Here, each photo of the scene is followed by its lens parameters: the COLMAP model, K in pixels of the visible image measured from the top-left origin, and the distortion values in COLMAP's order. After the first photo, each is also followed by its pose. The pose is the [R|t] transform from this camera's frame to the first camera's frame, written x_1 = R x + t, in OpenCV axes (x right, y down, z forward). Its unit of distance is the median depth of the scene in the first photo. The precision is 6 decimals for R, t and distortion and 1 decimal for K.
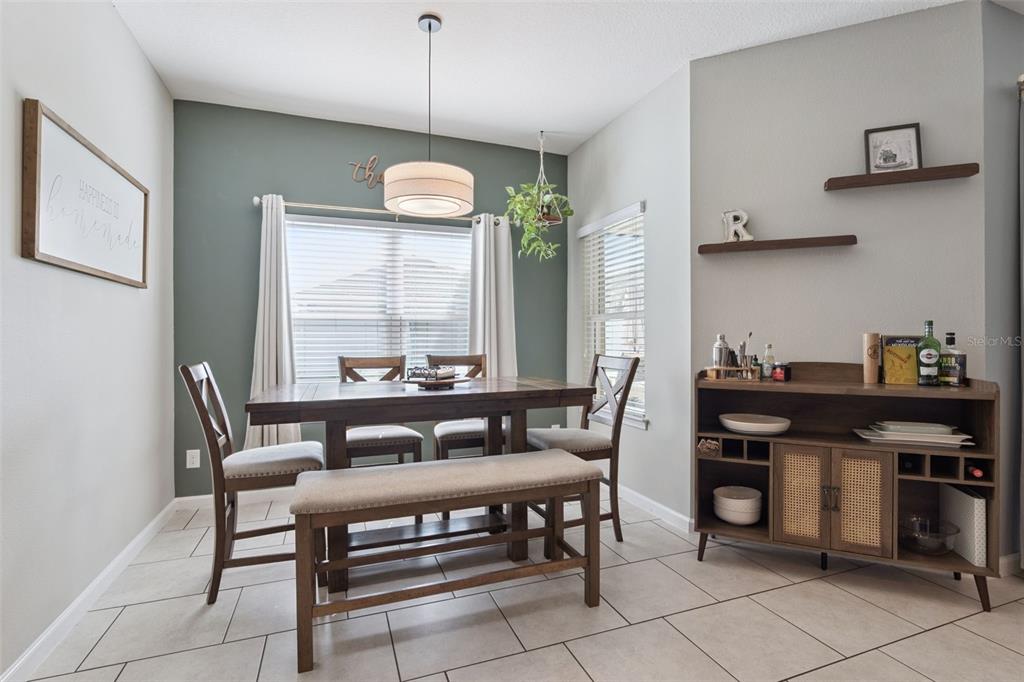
lens RADIAL K [[500.1, 0, 513.0], [0, 500.1, 346.6], [0, 0, 1]] dist [0.003827, 0.000374]
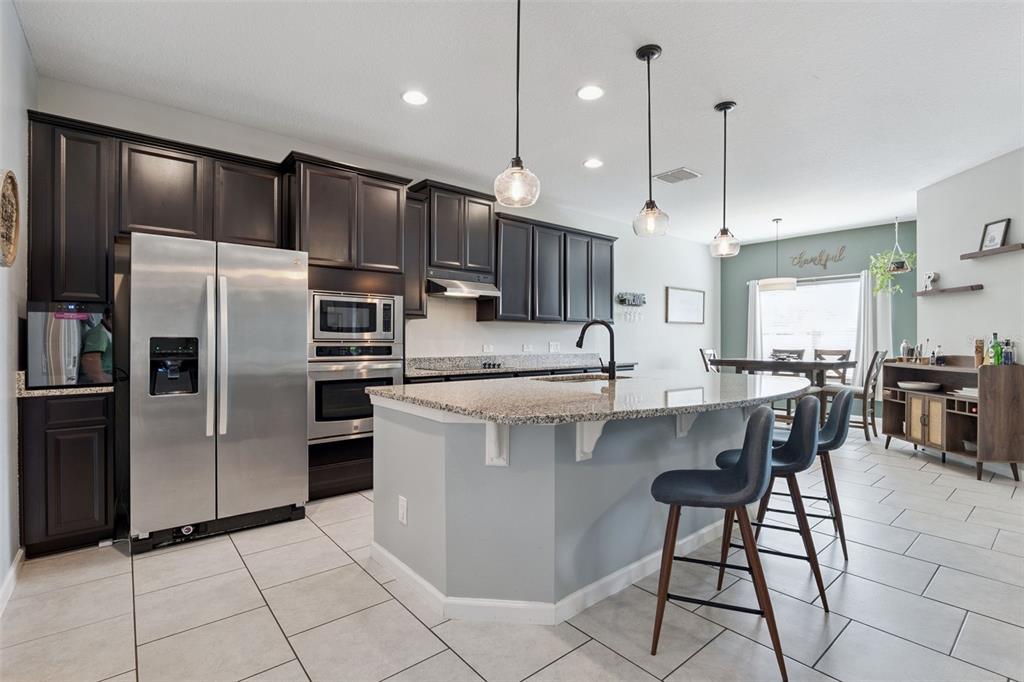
lens RADIAL K [[500.1, 0, 512.4], [0, 500.1, 341.8], [0, 0, 1]] dist [0.003827, 0.000374]
pose [[0.343297, 0.006686, -0.939203, 1.776112], [-0.003738, 0.999976, 0.005752, -0.022180], [0.939220, 0.001536, 0.343314, -1.166774]]
